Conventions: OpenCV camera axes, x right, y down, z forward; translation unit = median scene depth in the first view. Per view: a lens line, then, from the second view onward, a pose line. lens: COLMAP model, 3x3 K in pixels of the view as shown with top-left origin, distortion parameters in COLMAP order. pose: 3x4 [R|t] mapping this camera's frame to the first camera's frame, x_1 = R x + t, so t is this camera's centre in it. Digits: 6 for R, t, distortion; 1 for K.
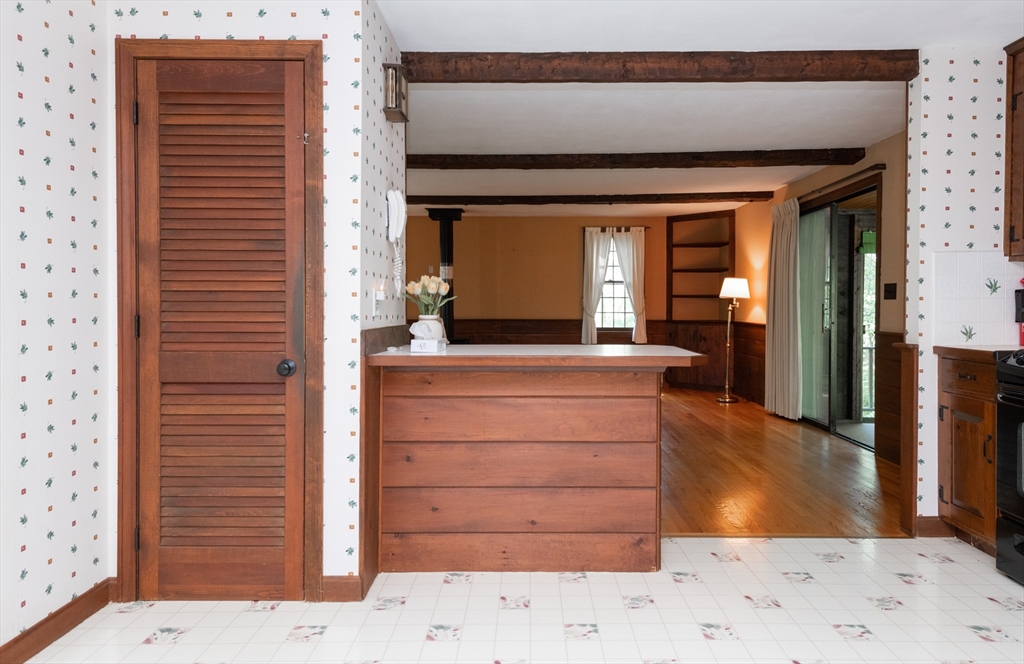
lens RADIAL K [[675.5, 0, 540.5], [0, 675.5, 312.8], [0, 0, 1]] dist [0.034279, -0.020886]
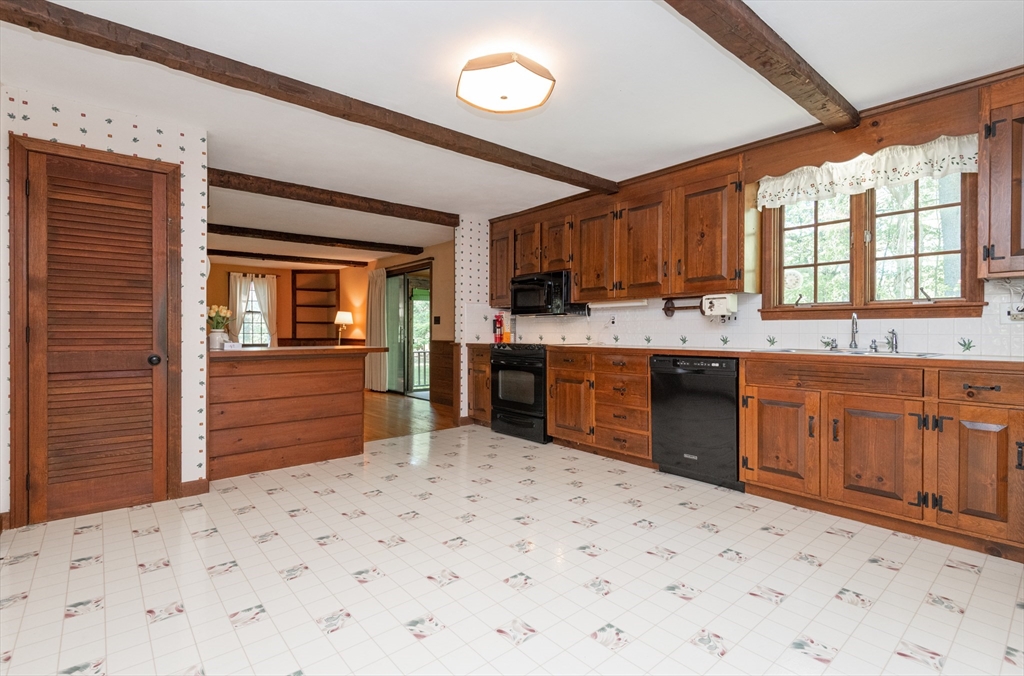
lens RADIAL K [[465.0, 0, 512.8], [0, 465.0, 333.9], [0, 0, 1]] dist [-0.002583, -0.003629]
pose [[0.757775, -0.005273, 0.652495, -0.393509], [0.008596, 0.999961, -0.001902, 0.025046], [-0.652460, 0.007050, 0.757791, -0.357322]]
